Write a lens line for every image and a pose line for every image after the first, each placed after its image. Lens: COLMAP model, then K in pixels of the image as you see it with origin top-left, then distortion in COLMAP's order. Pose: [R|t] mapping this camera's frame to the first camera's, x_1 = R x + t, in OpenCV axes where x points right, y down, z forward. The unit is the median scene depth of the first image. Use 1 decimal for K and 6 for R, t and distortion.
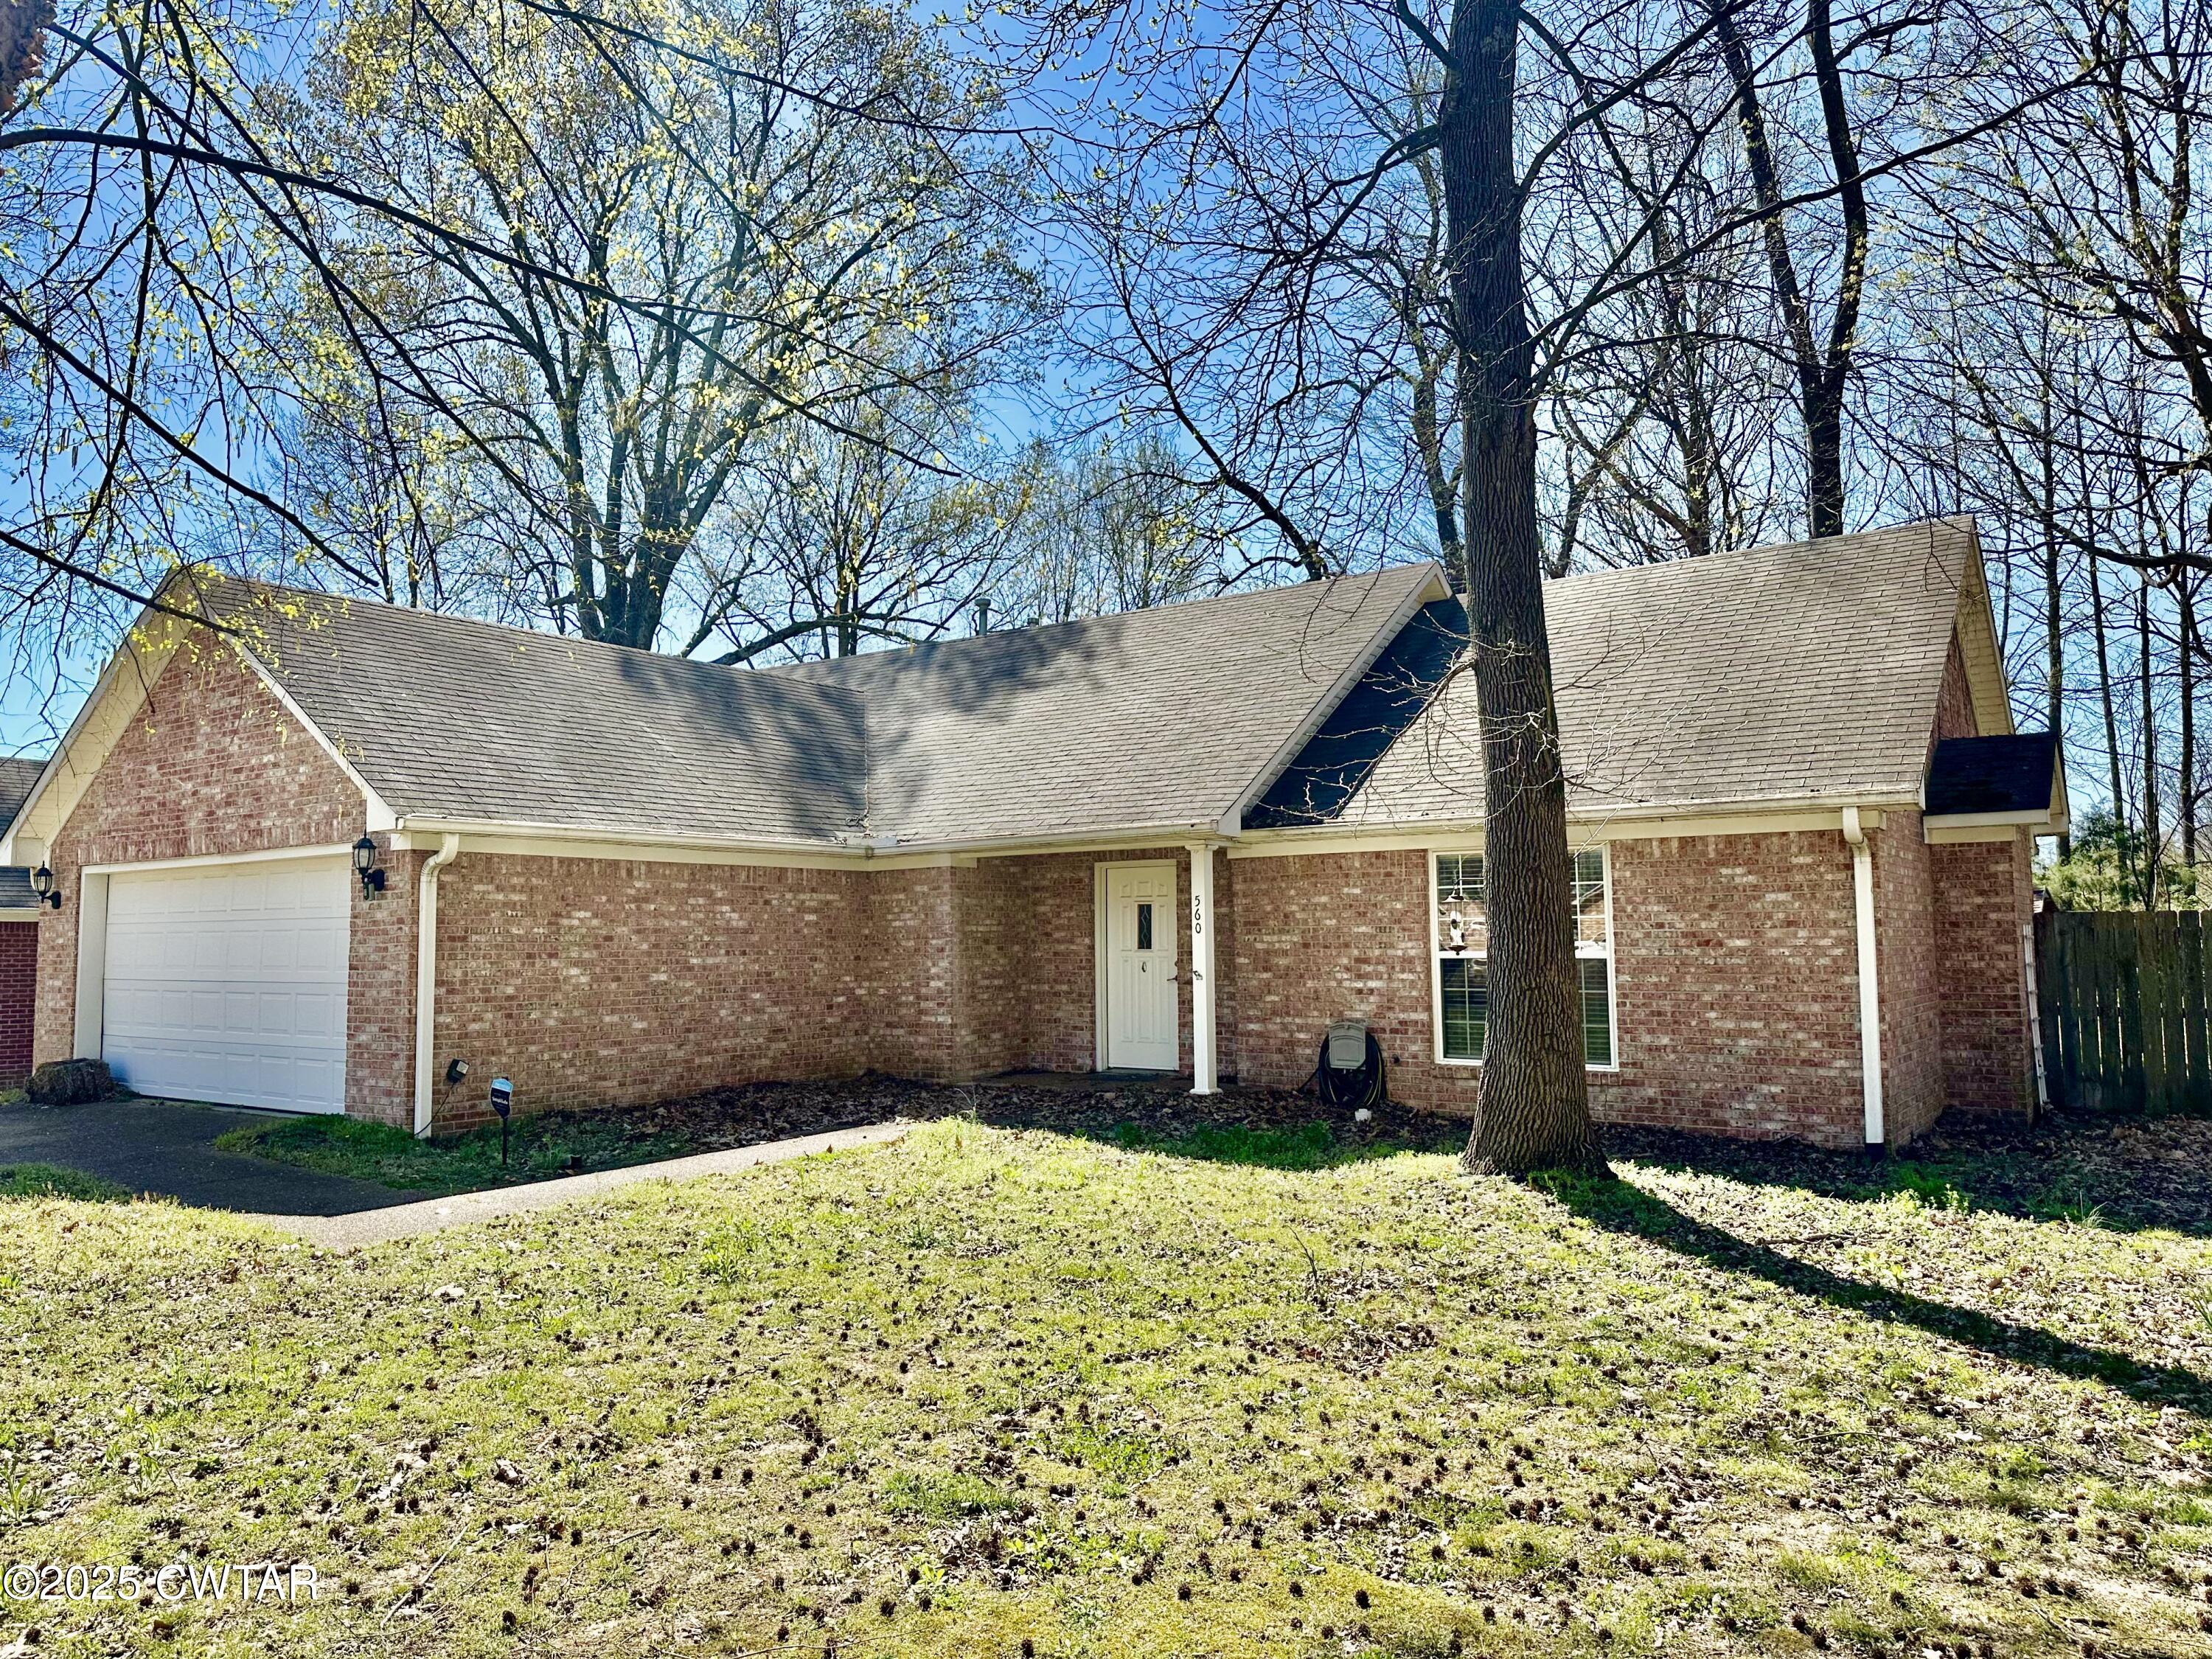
lens RADIAL K [[1546.1, 0, 1106.0], [0, 1546.1, 829.5], [0, 0, 1]] dist [0.061796, -0.000120]
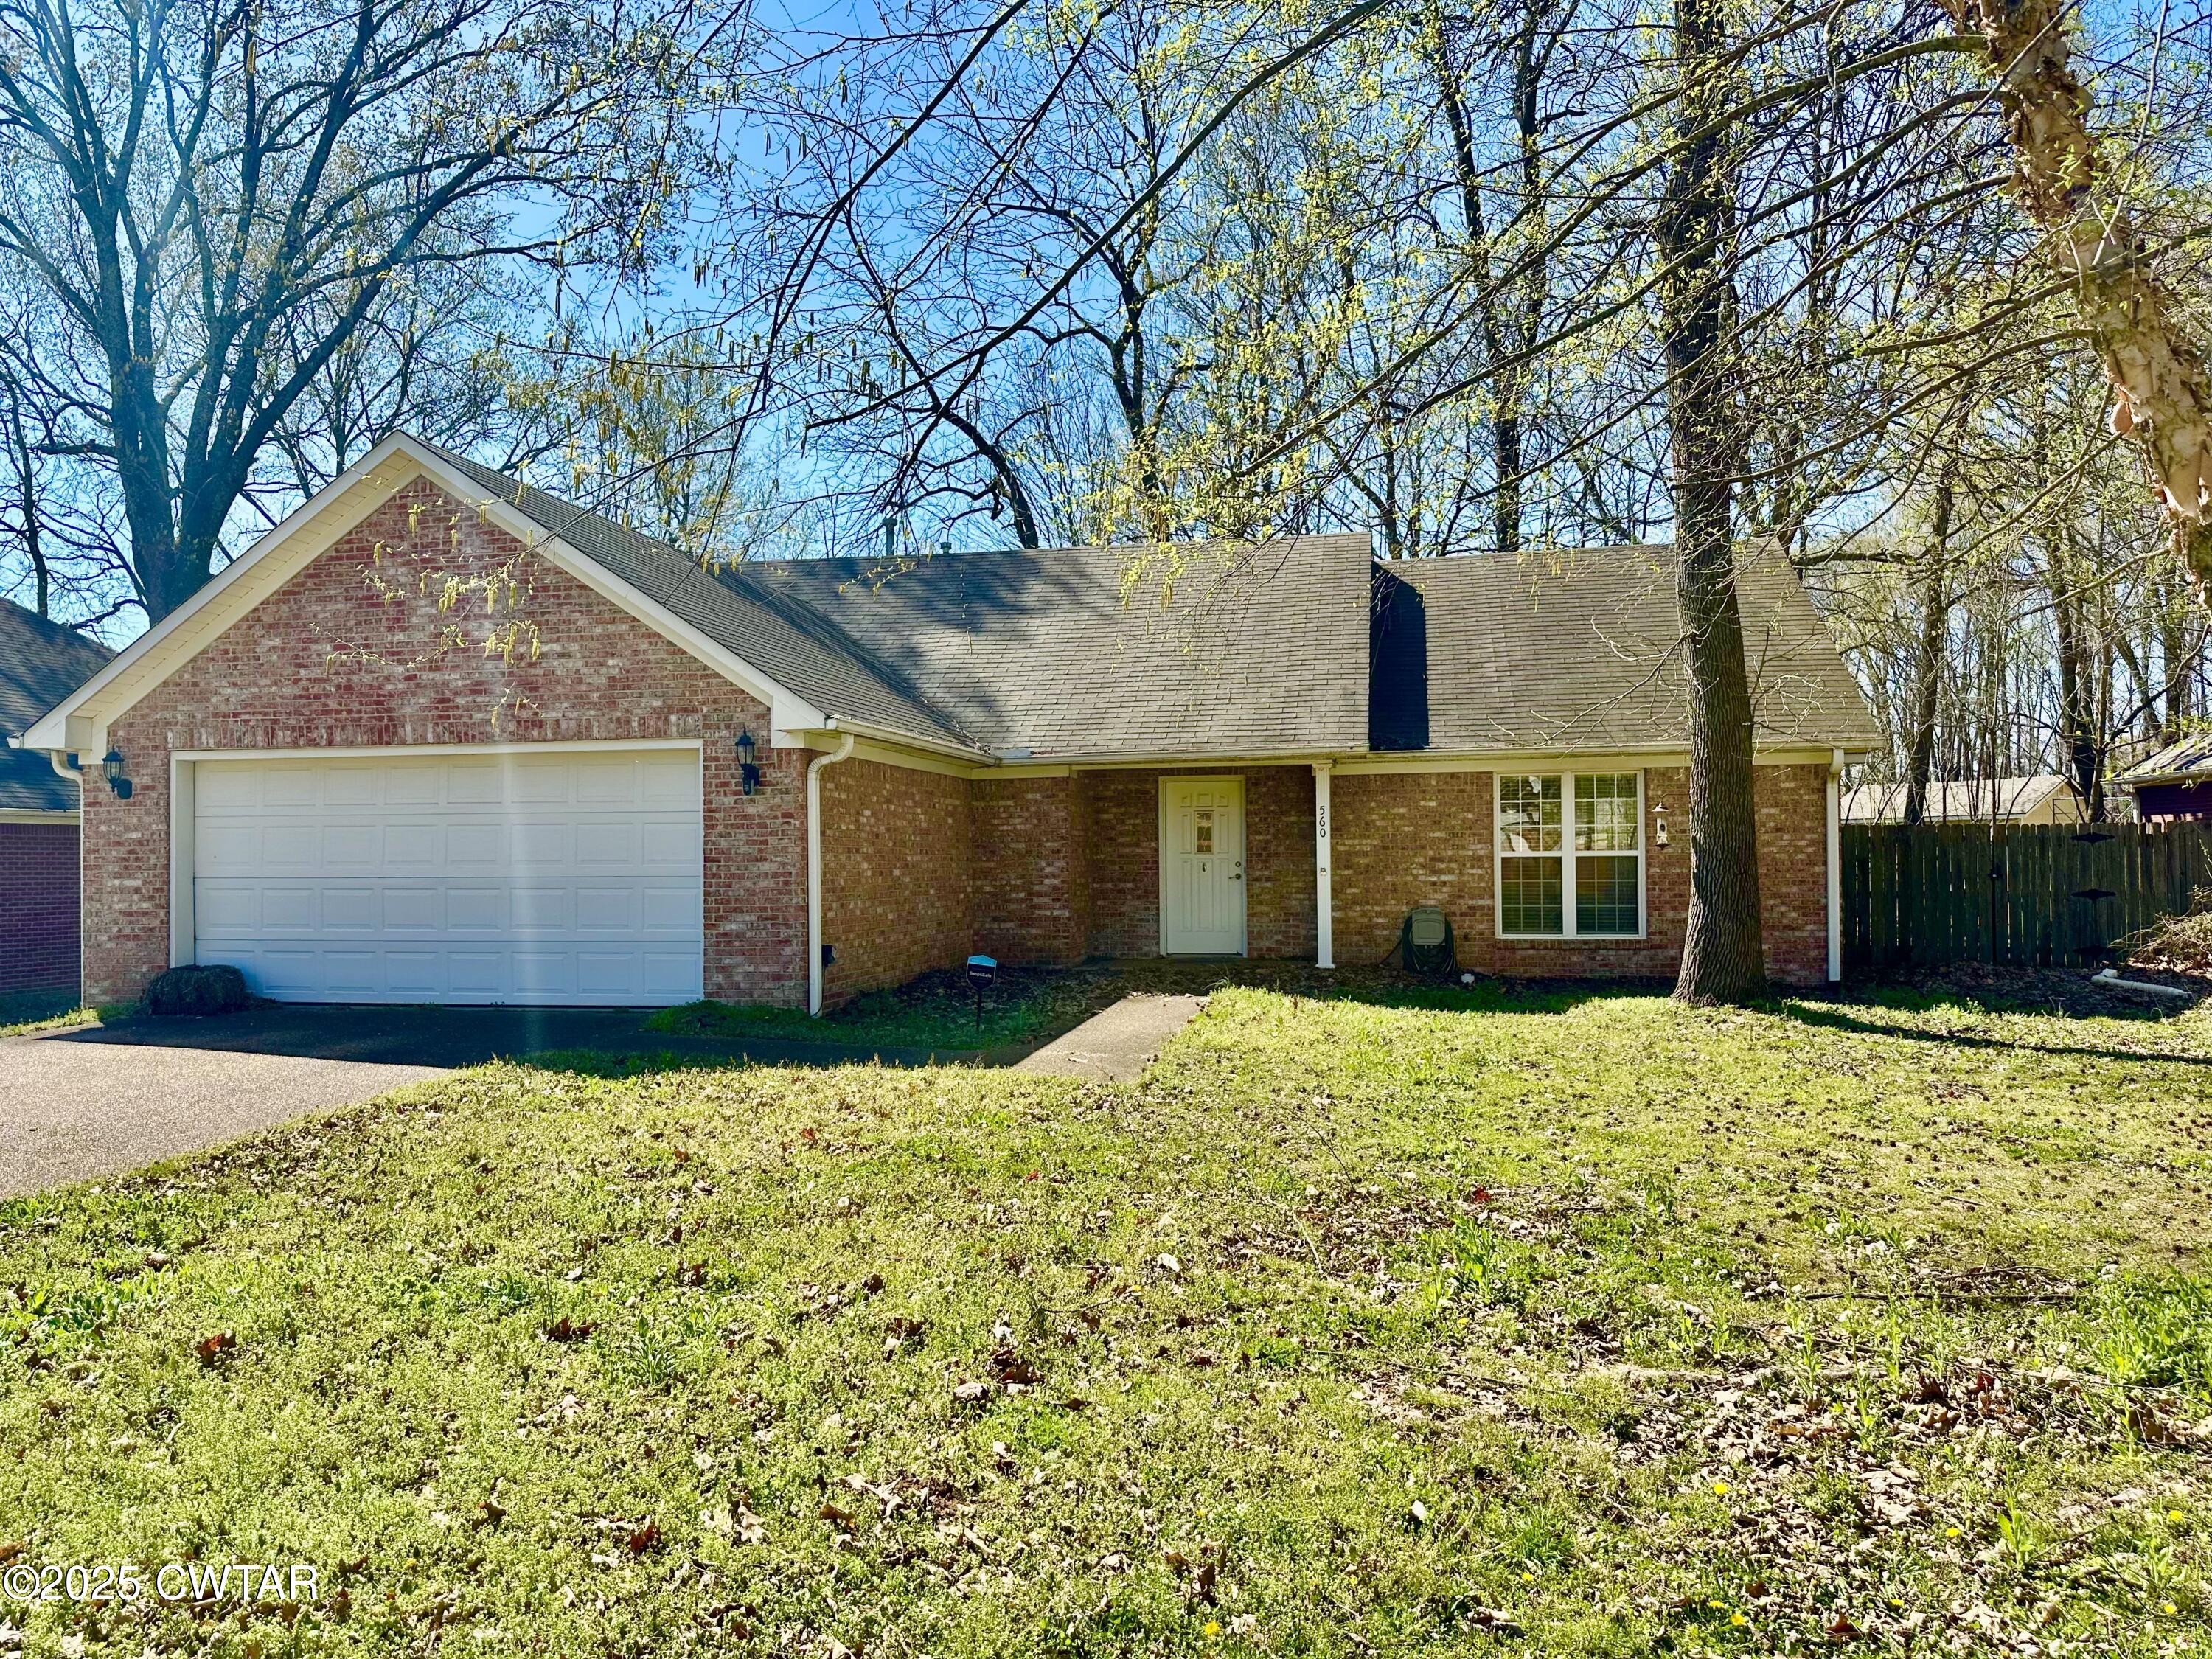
lens RADIAL K [[1573.4, 0, 1077.6], [0, 1573.4, 842.7], [0, 0, 1]] dist [0.189695, -0.409364]
pose [[0.908834, 0.006536, 0.417107, -0.632984], [-0.030435, 0.998251, 0.050672, 0.014889], [-0.416047, -0.058747, 0.907444, -0.043518]]
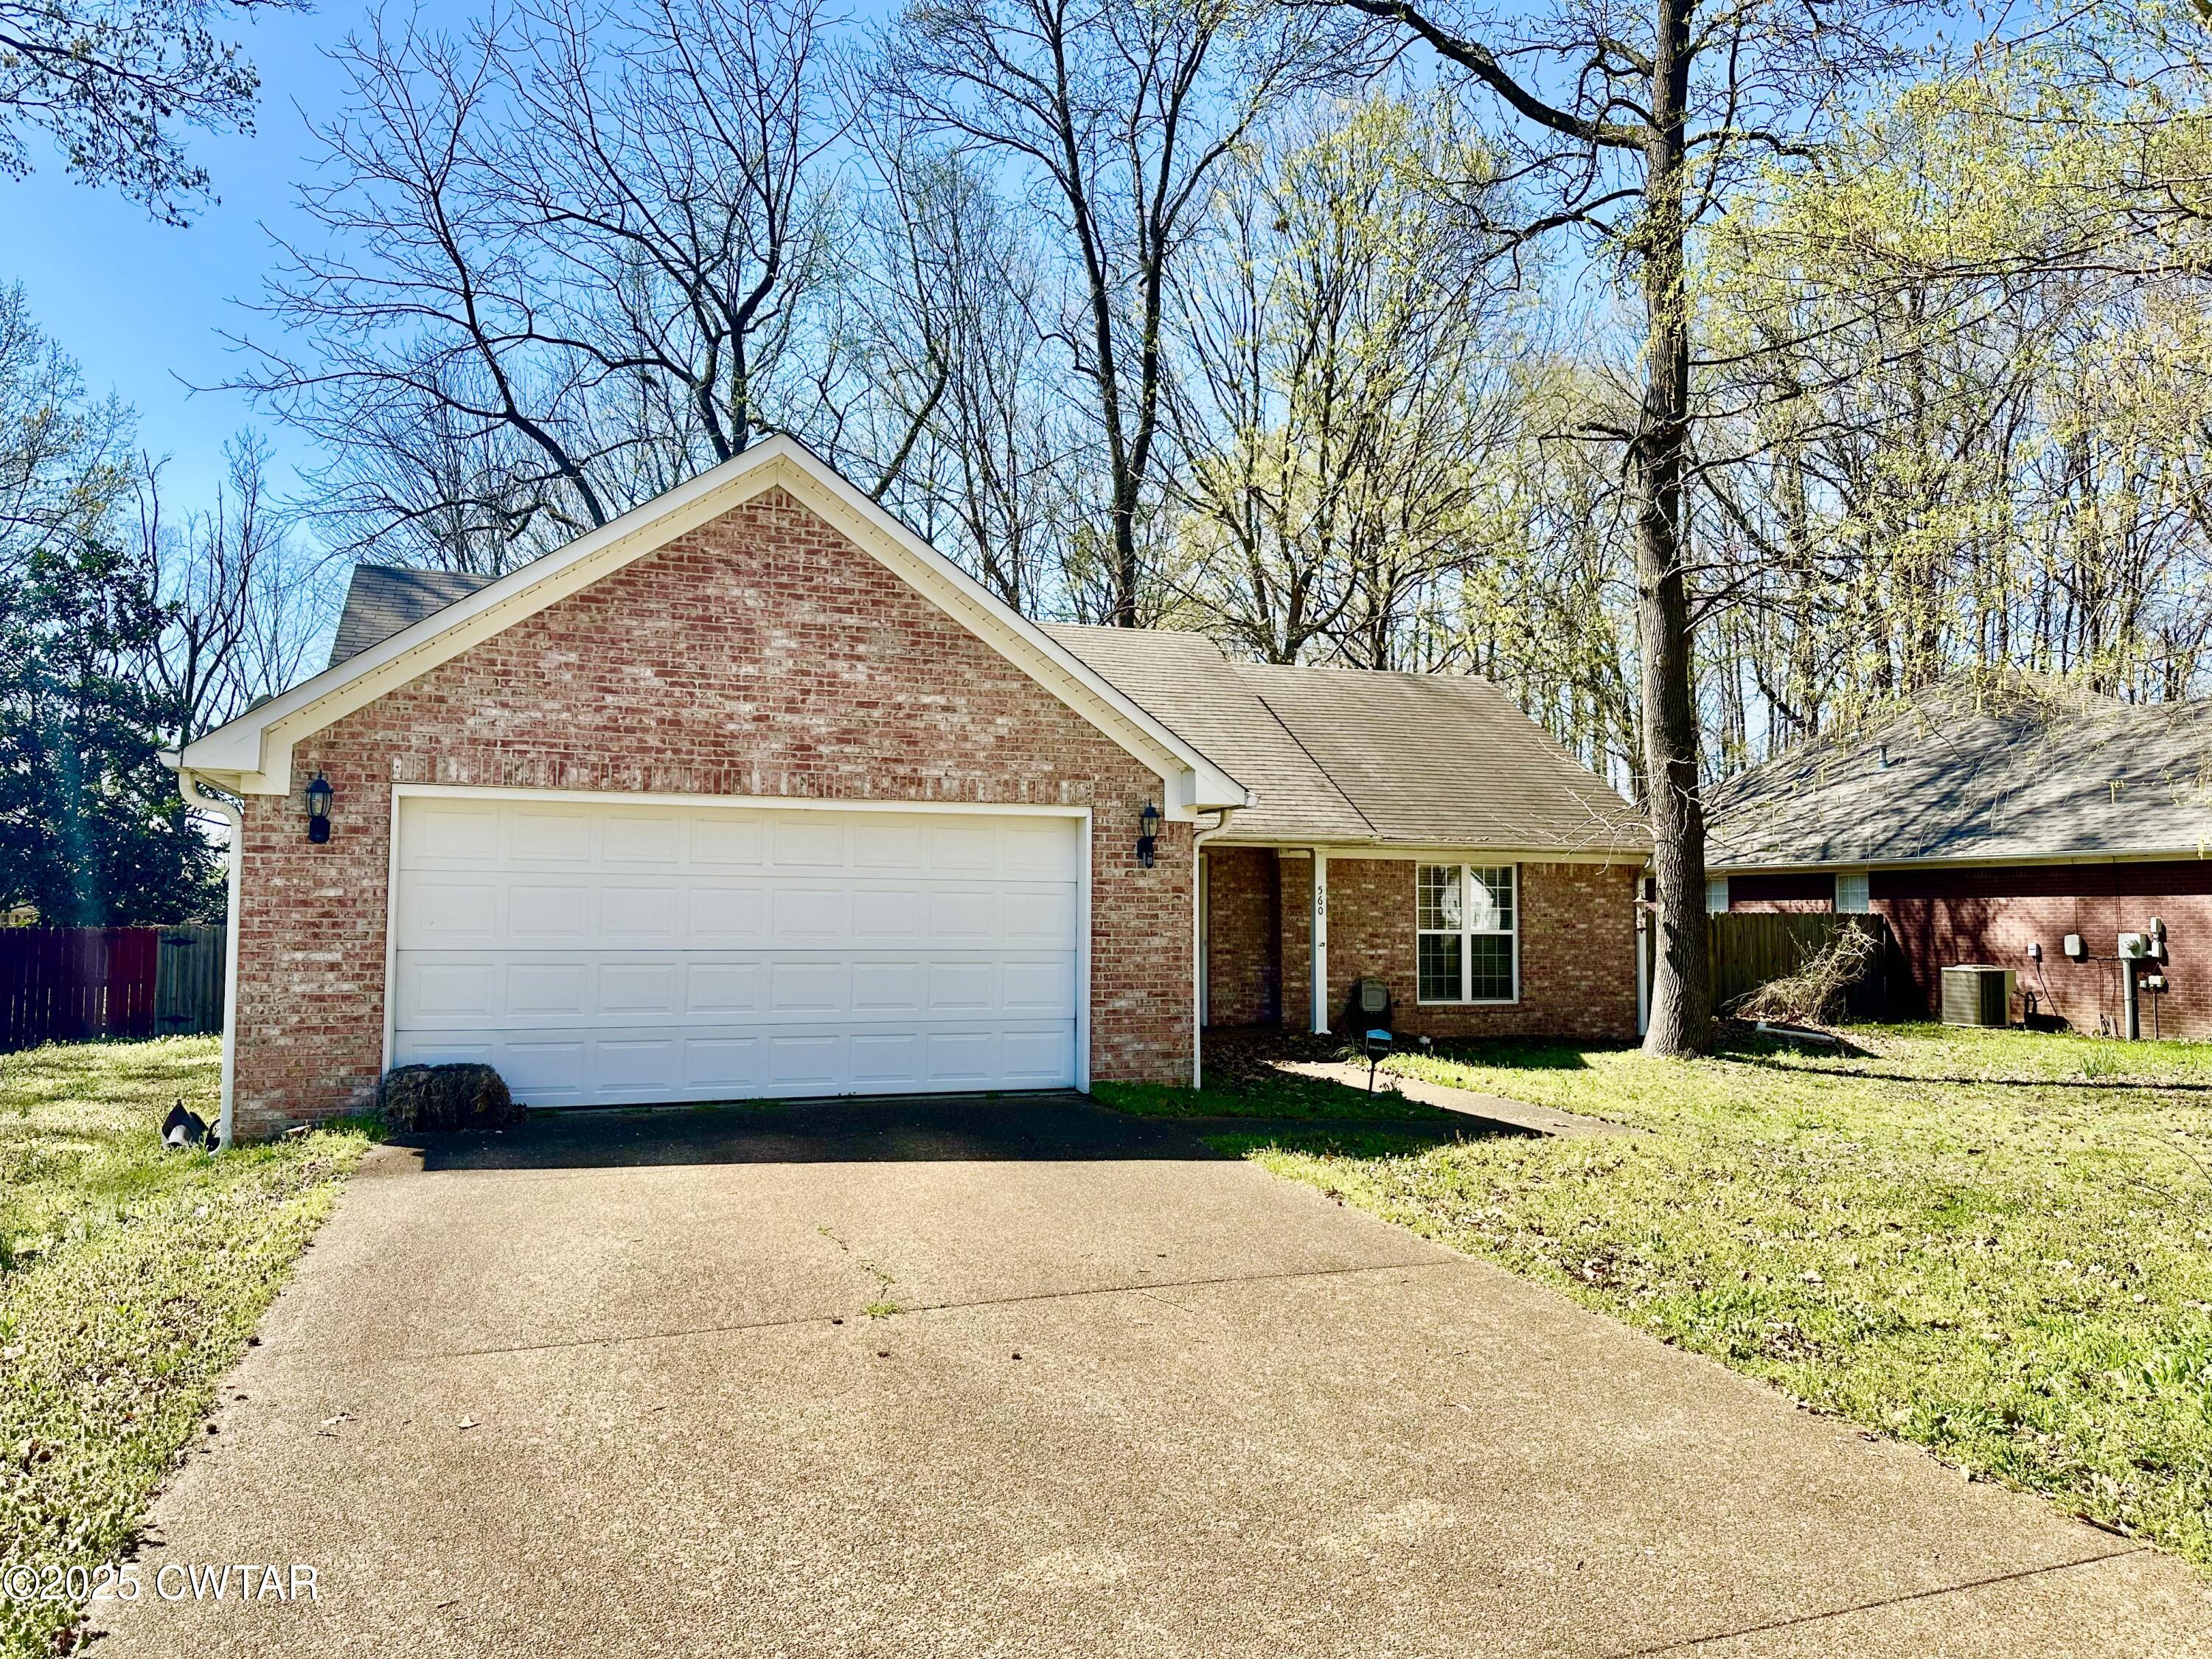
lens RADIAL K [[1573.4, 0, 1077.6], [0, 1573.4, 842.7], [0, 0, 1]] dist [0.189695, -0.409364]
pose [[0.549823, 0.054527, 0.833500, -1.200756], [-0.072792, 0.997199, -0.017219, 0.044345], [-0.832104, -0.051205, 0.552252, 0.423082]]
